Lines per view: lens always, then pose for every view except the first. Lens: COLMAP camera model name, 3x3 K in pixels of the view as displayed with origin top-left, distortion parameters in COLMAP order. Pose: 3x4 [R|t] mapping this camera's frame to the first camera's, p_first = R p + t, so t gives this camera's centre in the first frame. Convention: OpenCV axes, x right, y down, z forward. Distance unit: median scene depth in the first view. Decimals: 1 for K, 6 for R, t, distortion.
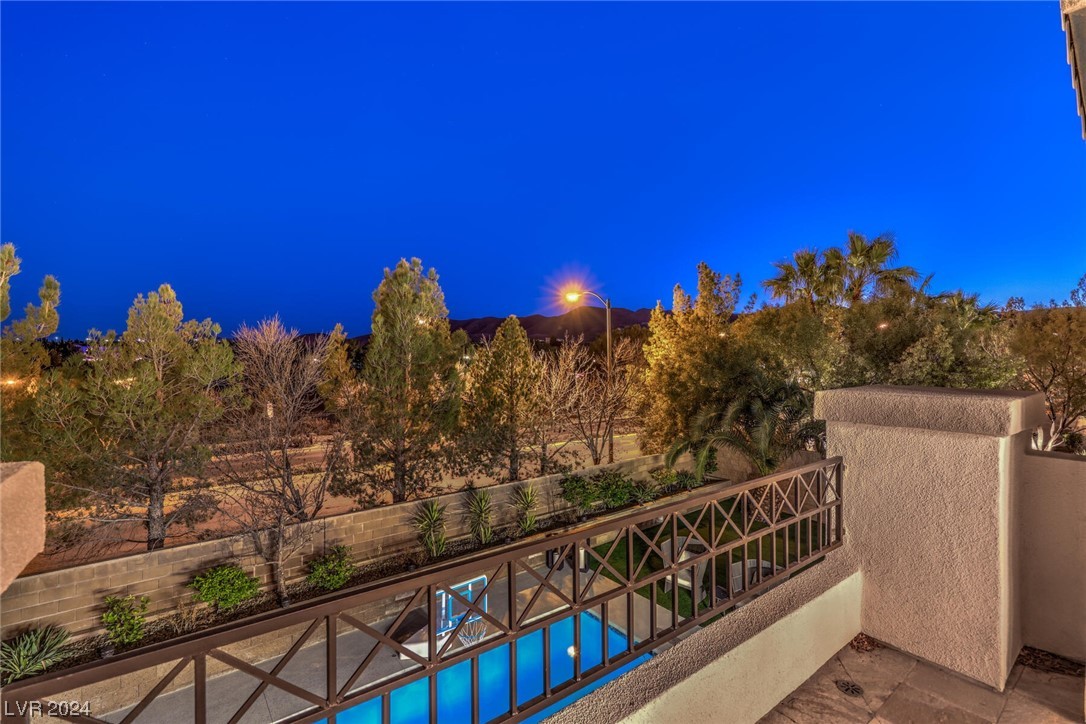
lens RADIAL K [[482.3, 0, 543.0], [0, 482.3, 362.0], [0, 0, 1]] dist [-0.000405, -0.000045]
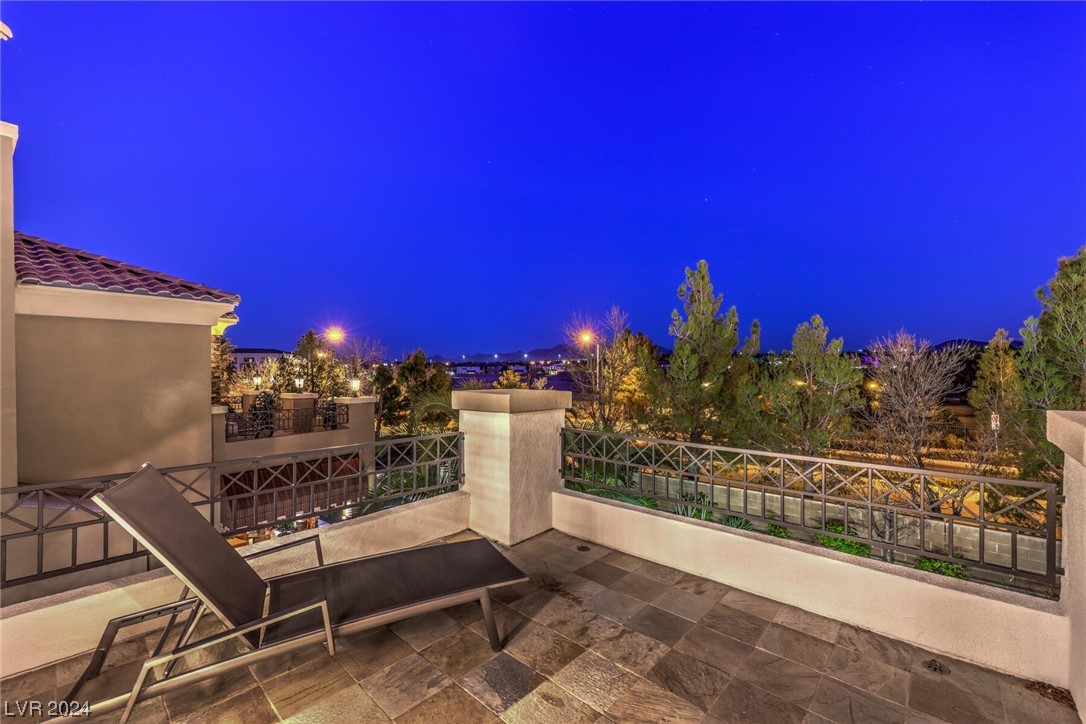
lens RADIAL K [[439.0, 0, 542.7], [0, 439.0, 374.5], [0, 0, 1]] dist [0.000198, 0.000054]
pose [[0.181991, 0.013636, -0.983206, 0.352346], [-0.000833, 0.999906, 0.013713, -0.004851], [0.983300, -0.001677, 0.181985, -0.021091]]
